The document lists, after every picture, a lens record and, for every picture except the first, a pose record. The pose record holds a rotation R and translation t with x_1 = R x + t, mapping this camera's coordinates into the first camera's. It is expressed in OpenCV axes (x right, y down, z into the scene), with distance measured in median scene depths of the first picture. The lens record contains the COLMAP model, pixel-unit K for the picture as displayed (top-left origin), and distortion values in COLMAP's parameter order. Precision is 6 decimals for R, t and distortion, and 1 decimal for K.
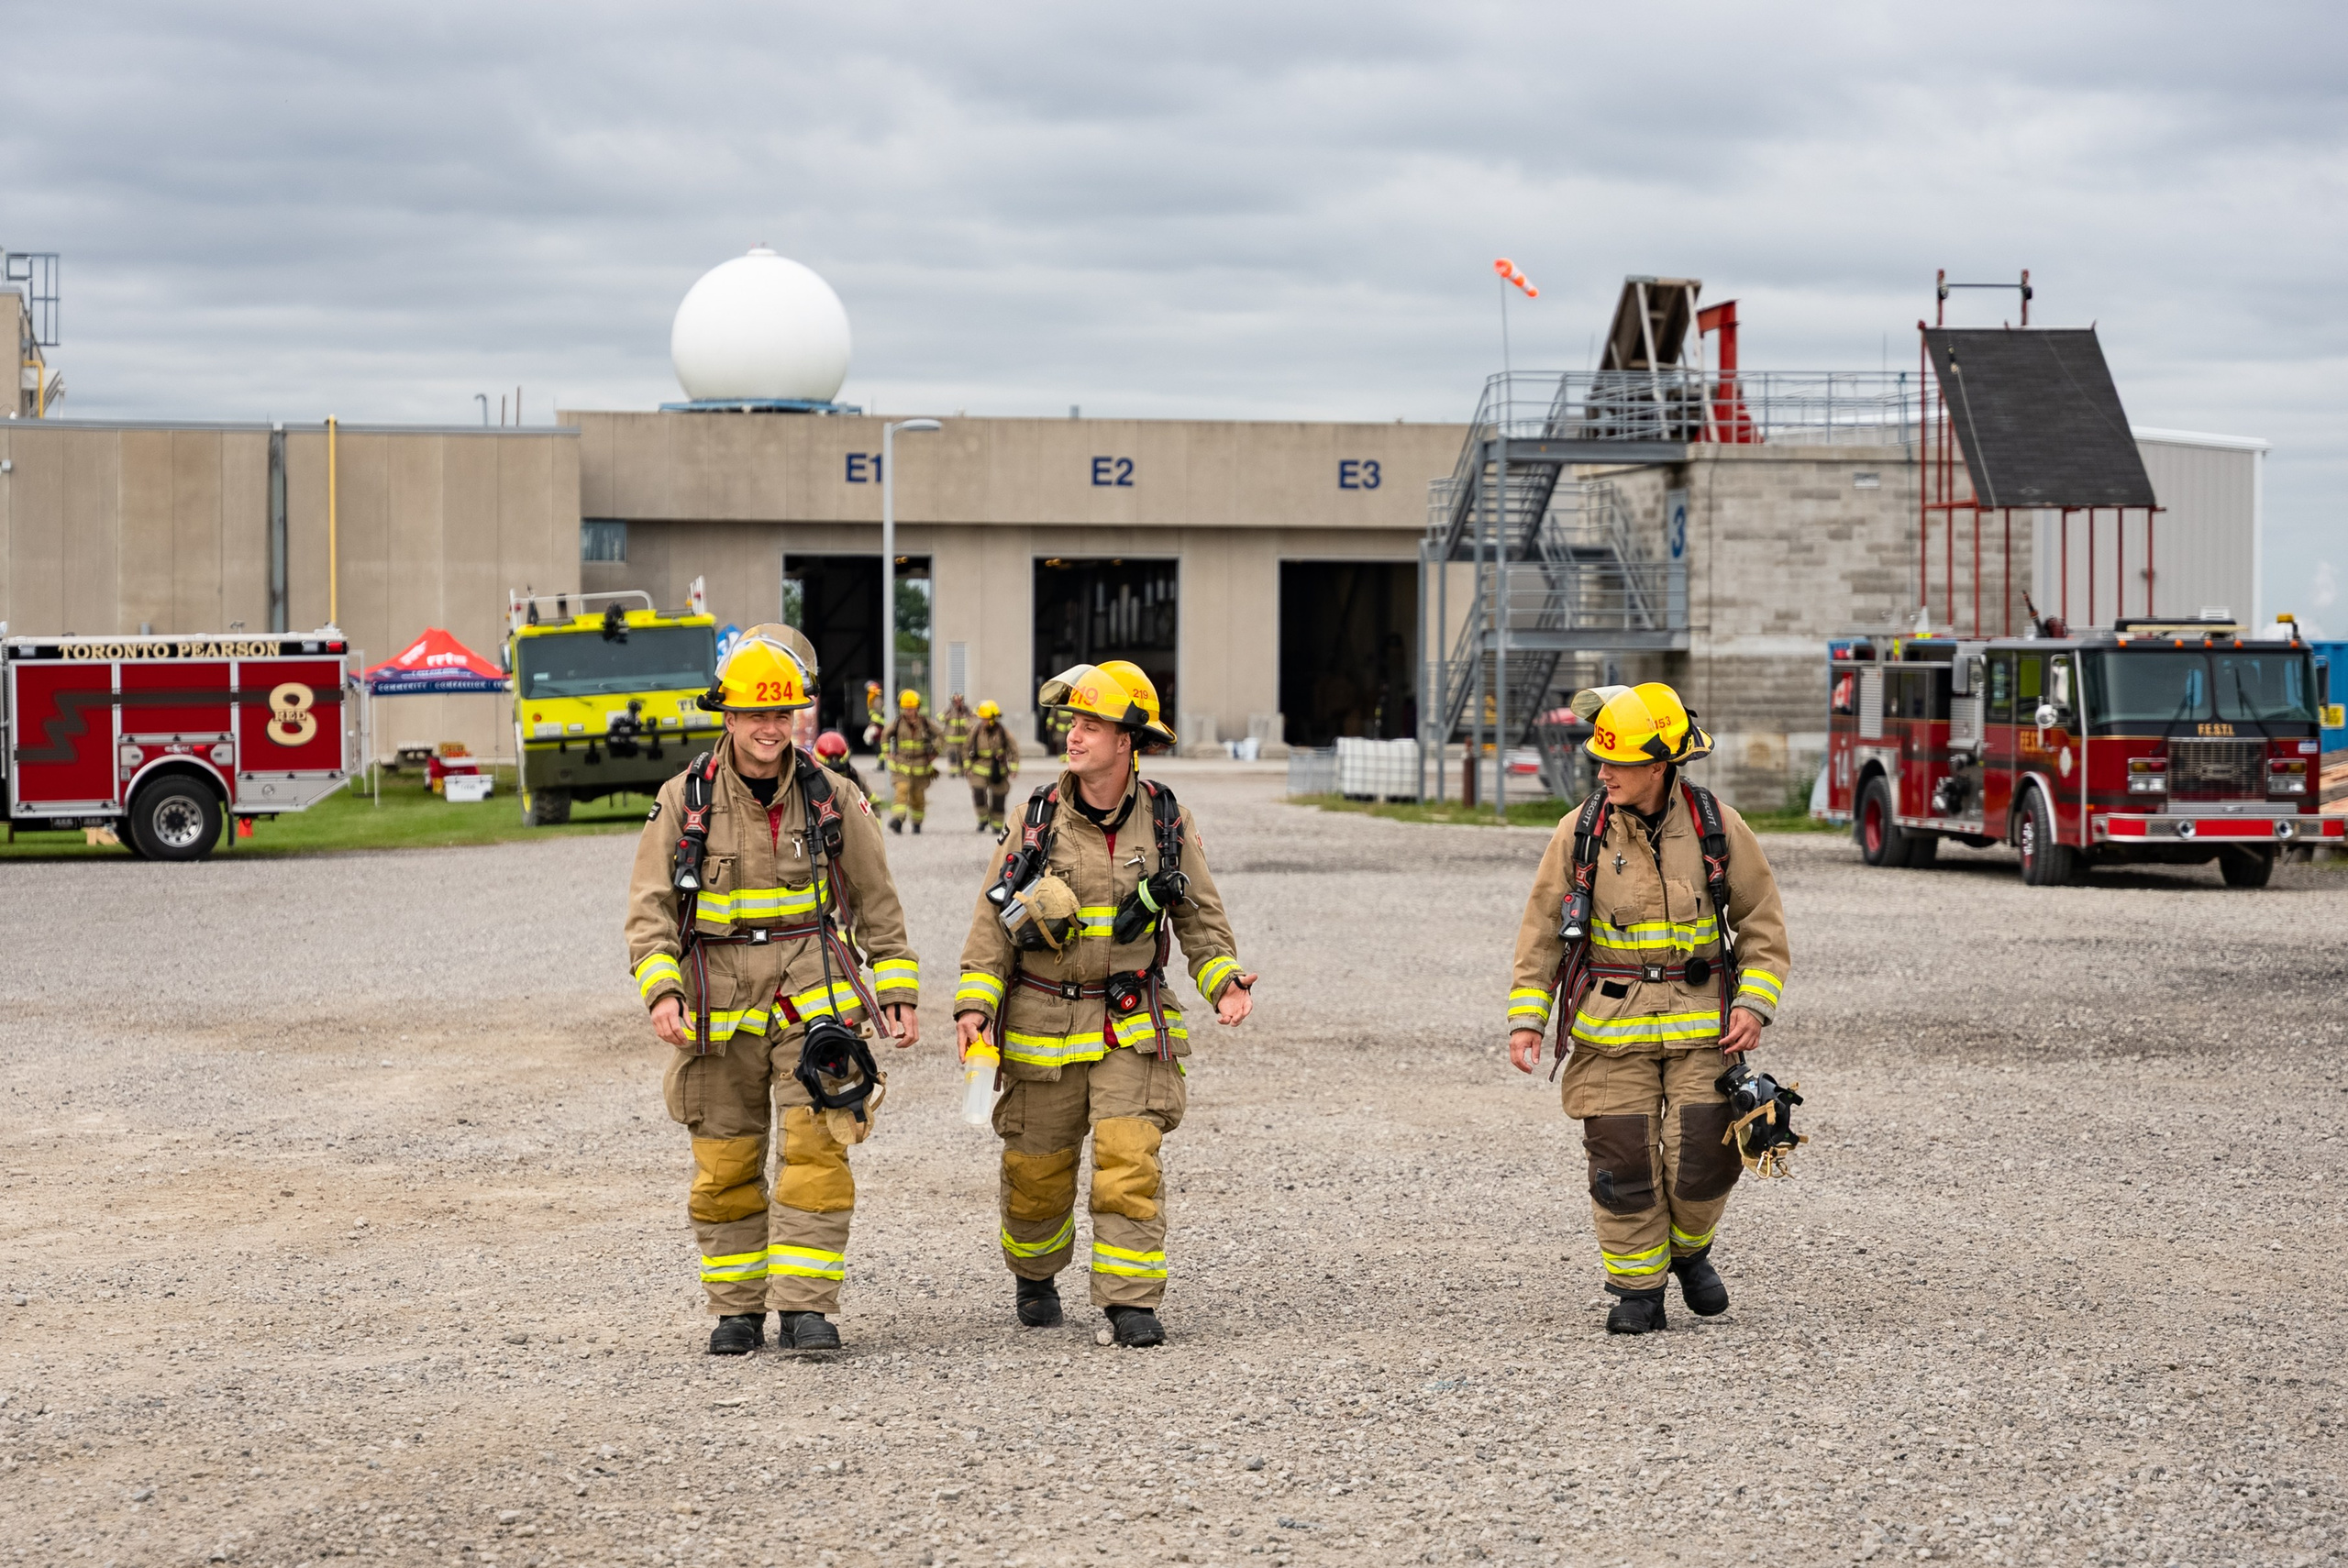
lens RADIAL K [[4718.9, 0, 1173.6], [0, 4718.9, 783.8], [0, 0, 1]] dist [-0.071751, 0.000000]
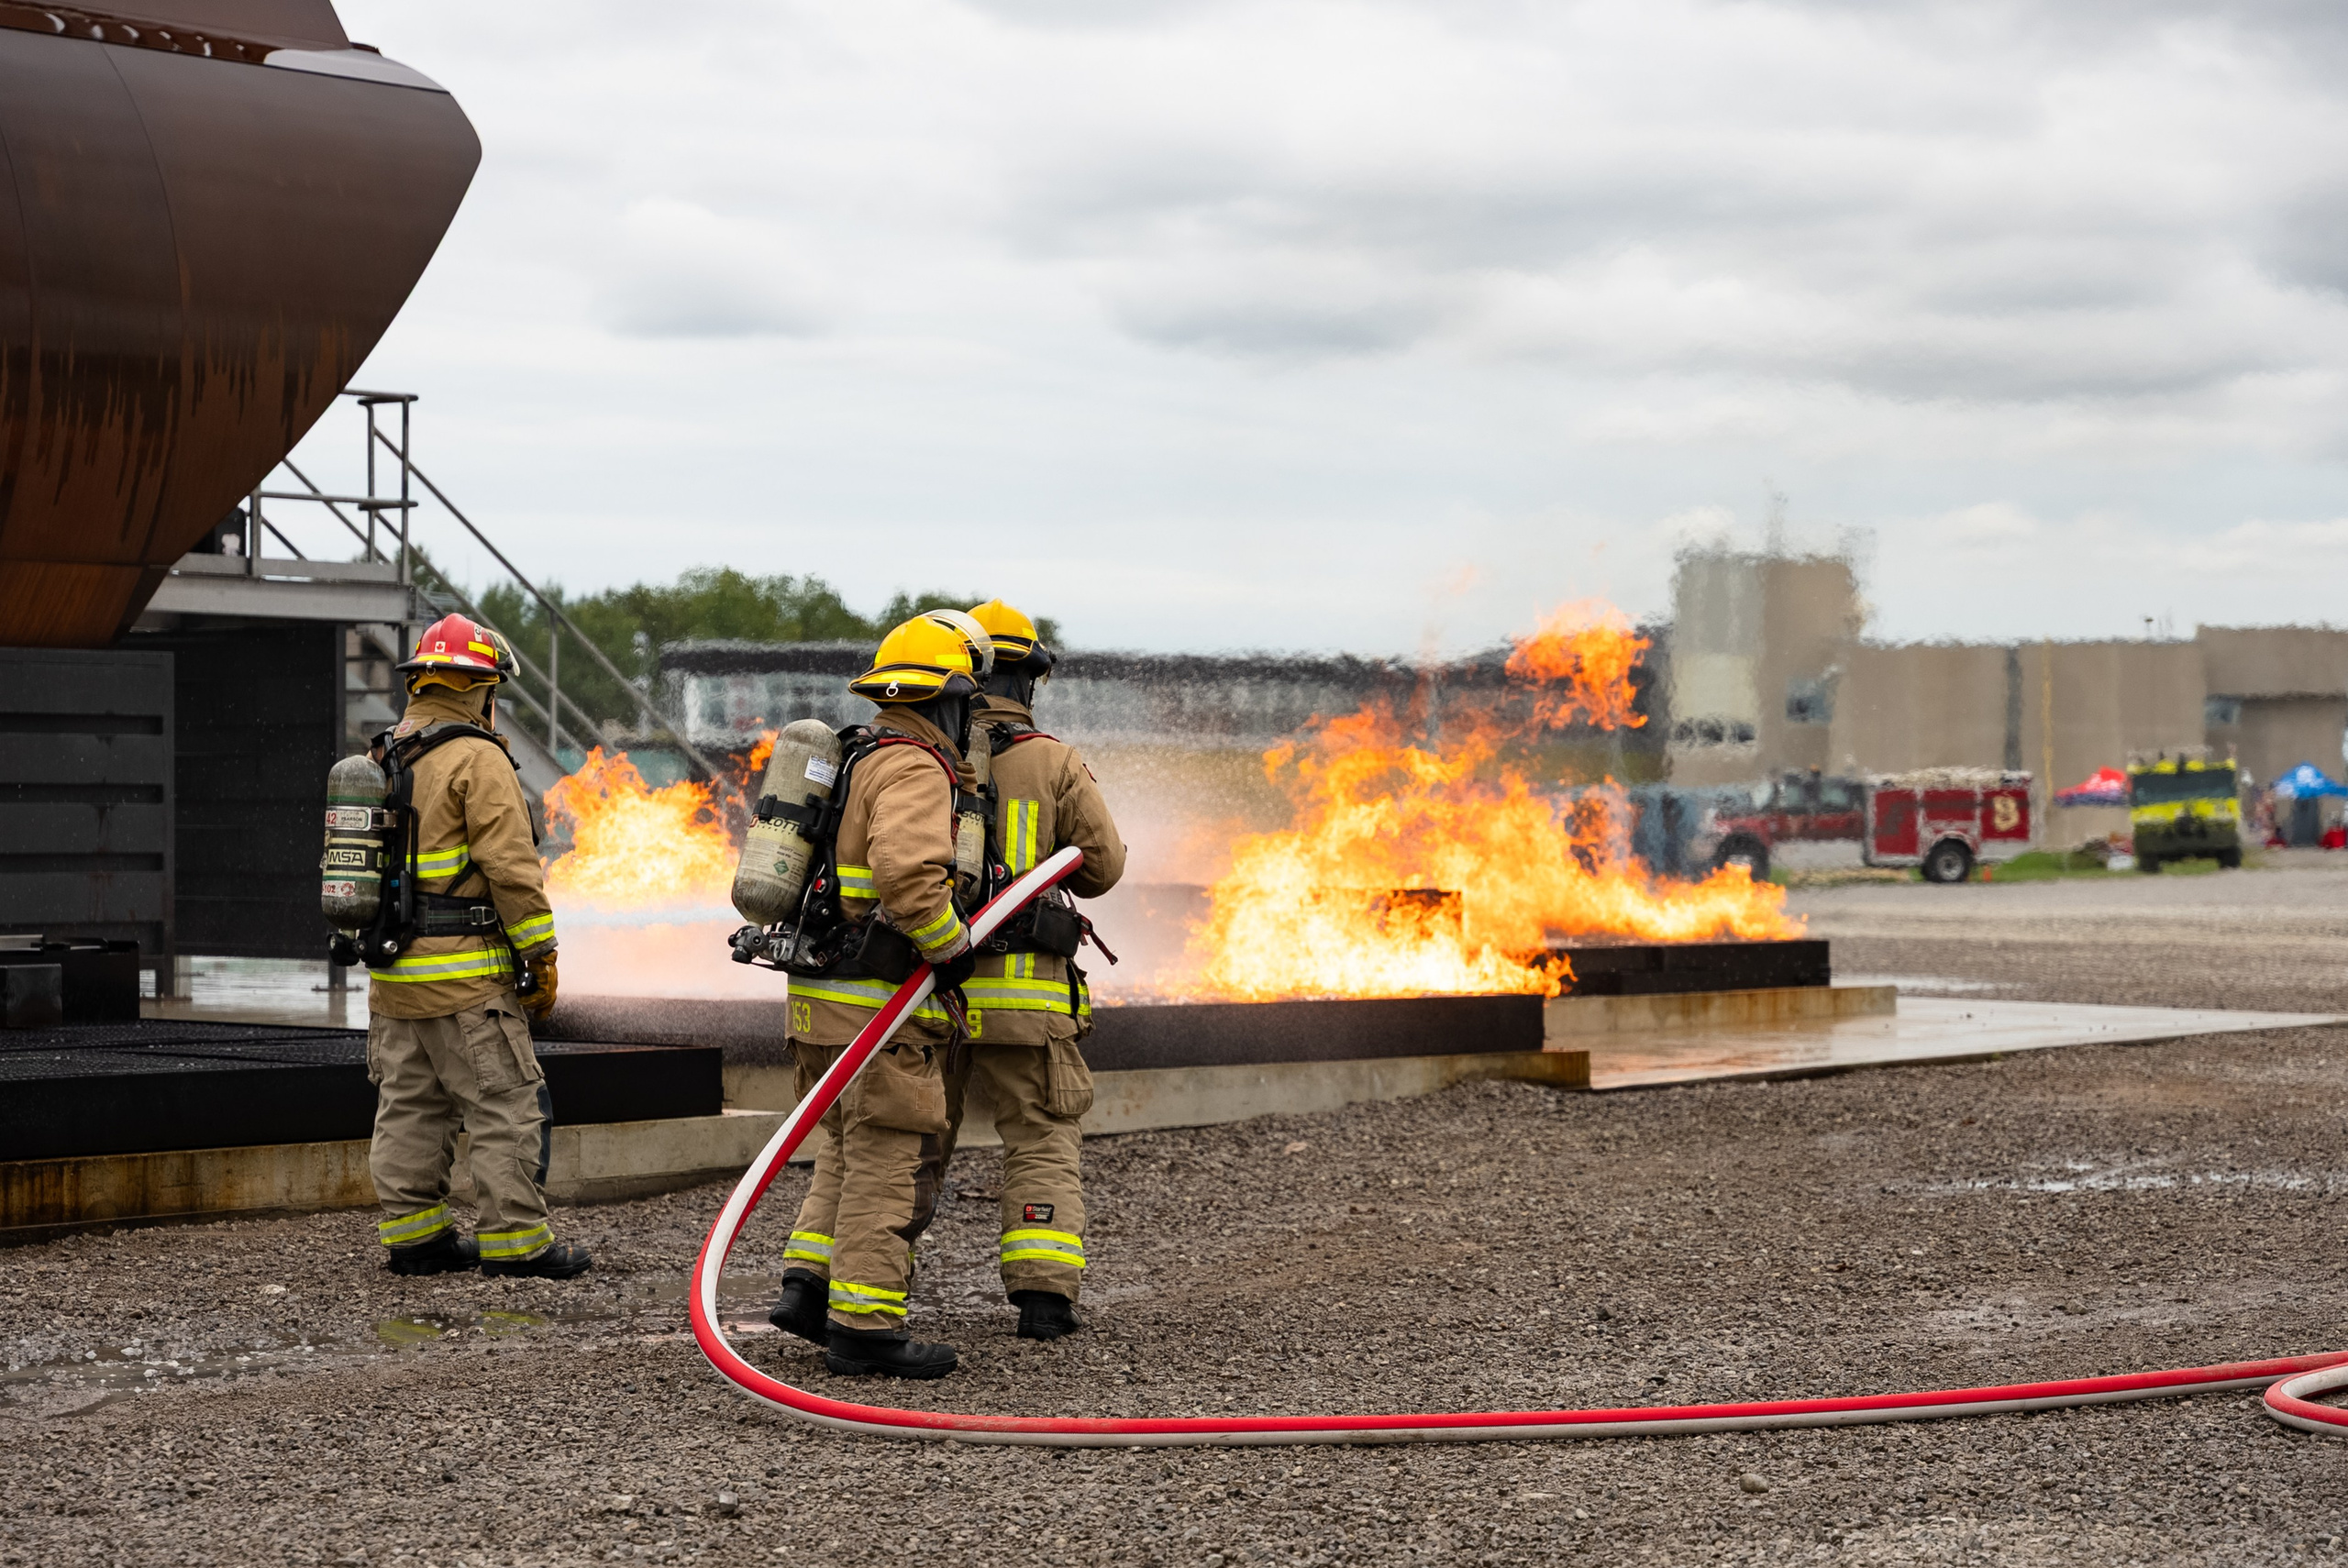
lens RADIAL K [[4718.9, 0, 1173.6], [0, 4718.9, 789.5], [0, 0, 1]] dist [-0.071751, 0.000000]
pose [[0.930378, -0.008963, -0.366491, 0.219662], [-0.000550, 0.999666, -0.025845, 0.027199], [0.366600, 0.024247, 0.930063, -1.004649]]
